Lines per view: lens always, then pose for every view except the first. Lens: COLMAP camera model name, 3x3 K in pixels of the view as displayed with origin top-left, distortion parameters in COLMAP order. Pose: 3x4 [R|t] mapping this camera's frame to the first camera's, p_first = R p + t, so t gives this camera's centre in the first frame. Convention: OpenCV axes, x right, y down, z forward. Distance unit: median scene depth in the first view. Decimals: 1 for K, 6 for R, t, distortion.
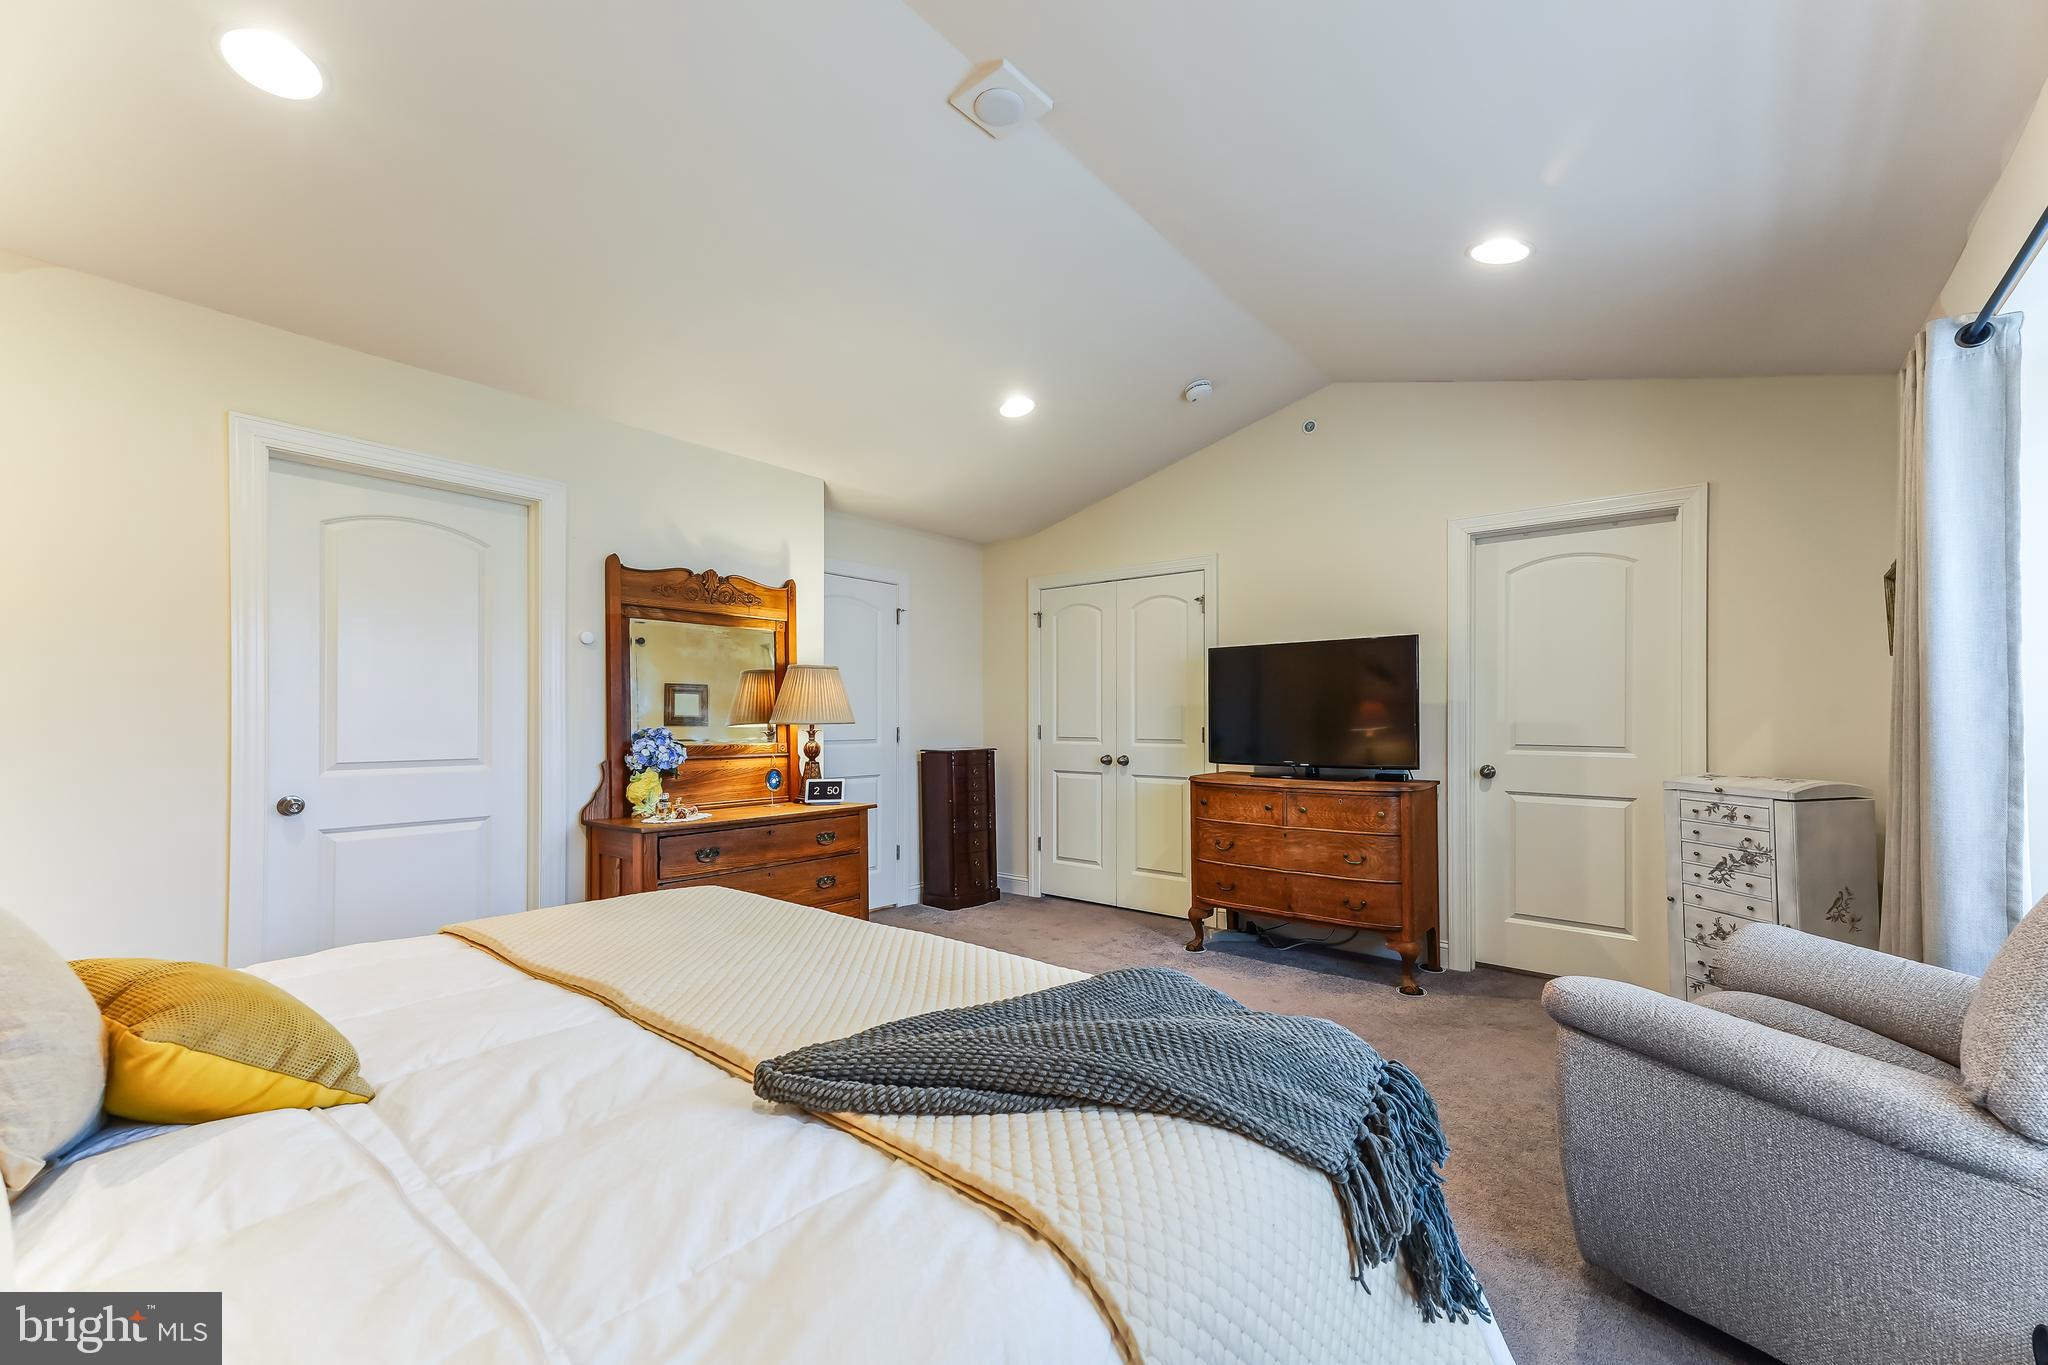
lens RADIAL K [[827.2, 0, 1024.7], [0, 827.2, 676.9], [0, 0, 1]] dist [0.000980, 0.000207]
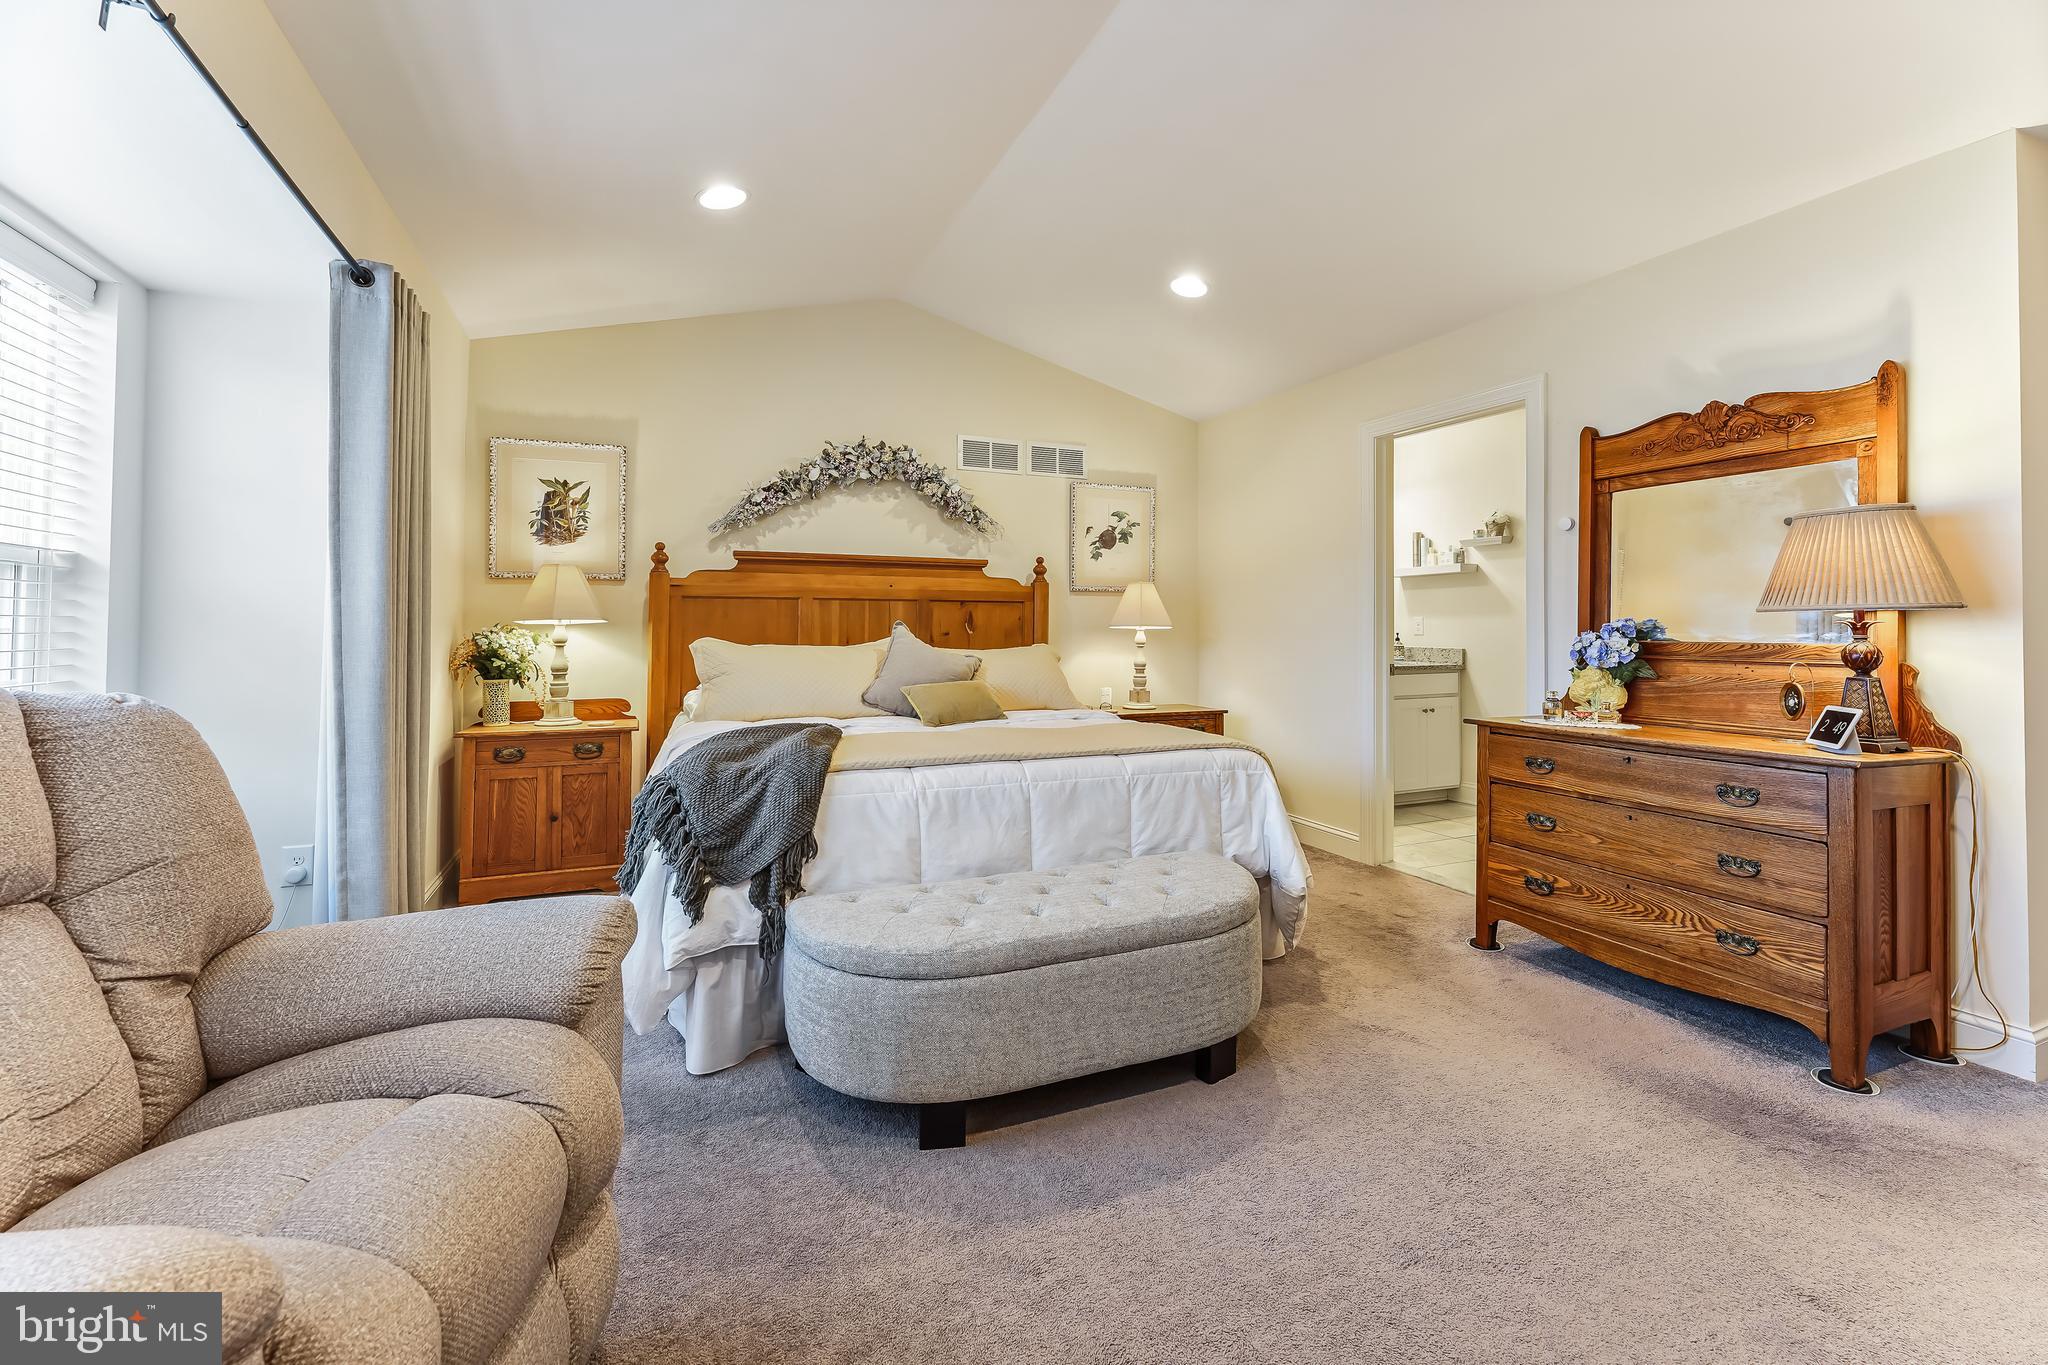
lens RADIAL K [[856.5, 0, 1016.9], [0, 856.5, 625.9], [0, 0, 1]] dist [-0.001128, 0.000046]
pose [[-0.444866, -0.004423, -0.895586, 0.603859], [0.048438, 0.998405, -0.028992, 0.064030], [0.894286, -0.056278, -0.443943, 0.847607]]
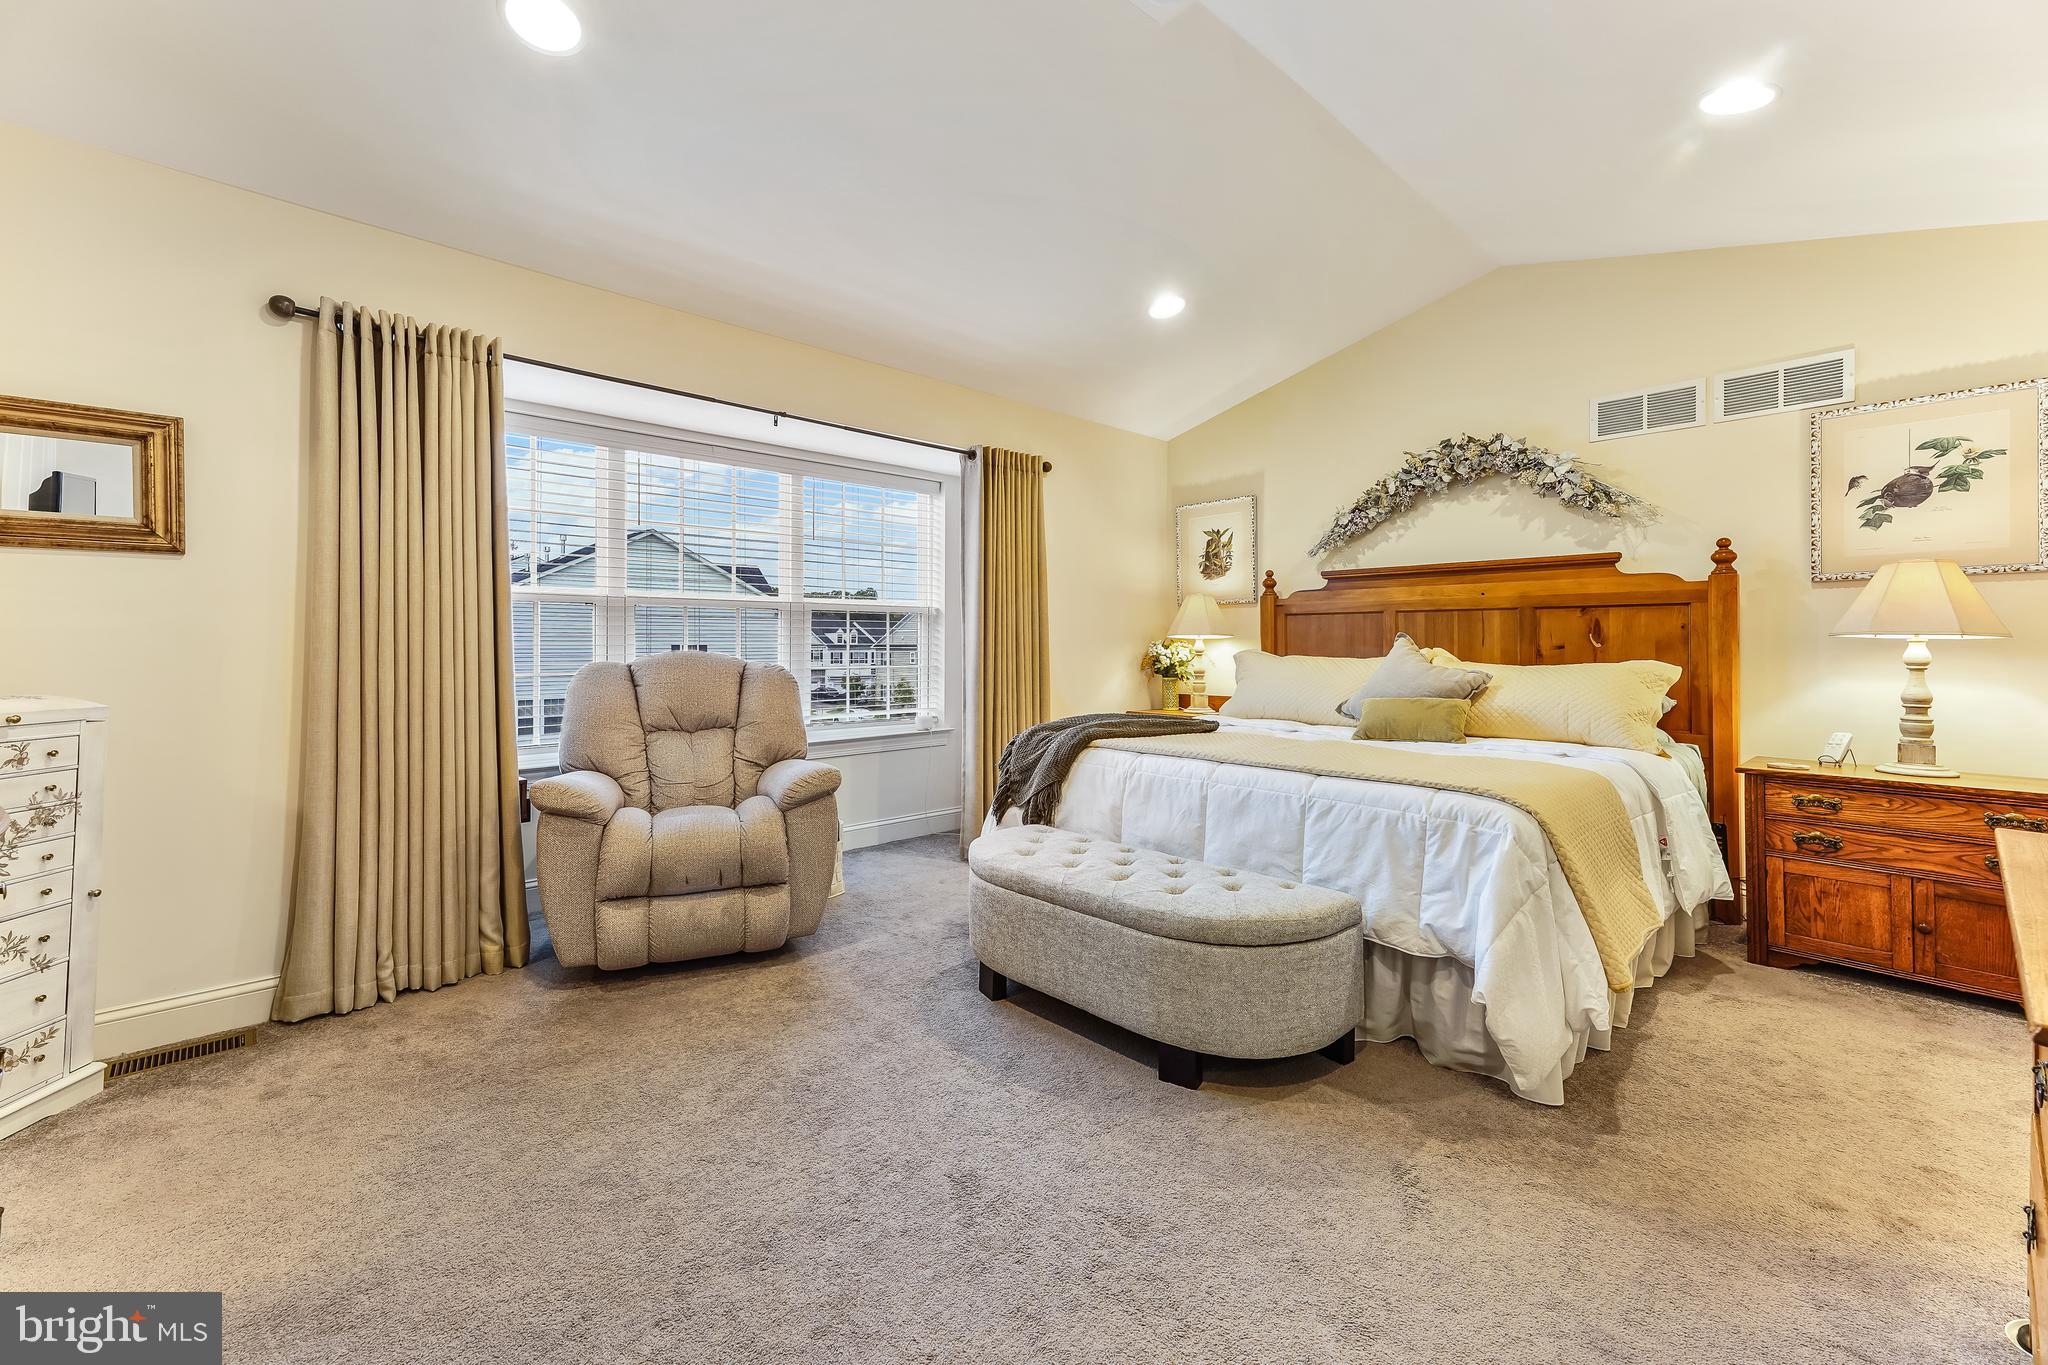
lens RADIAL K [[856.5, 0, 1024.9], [0, 856.5, 650.5], [0, 0, 1]] dist [-0.000319, 0.023937]
pose [[-0.993700, -0.001612, 0.112058, 0.017119], [-0.007011, 0.998832, -0.047808, 0.095162], [-0.111850, -0.048292, -0.992551, 1.339550]]
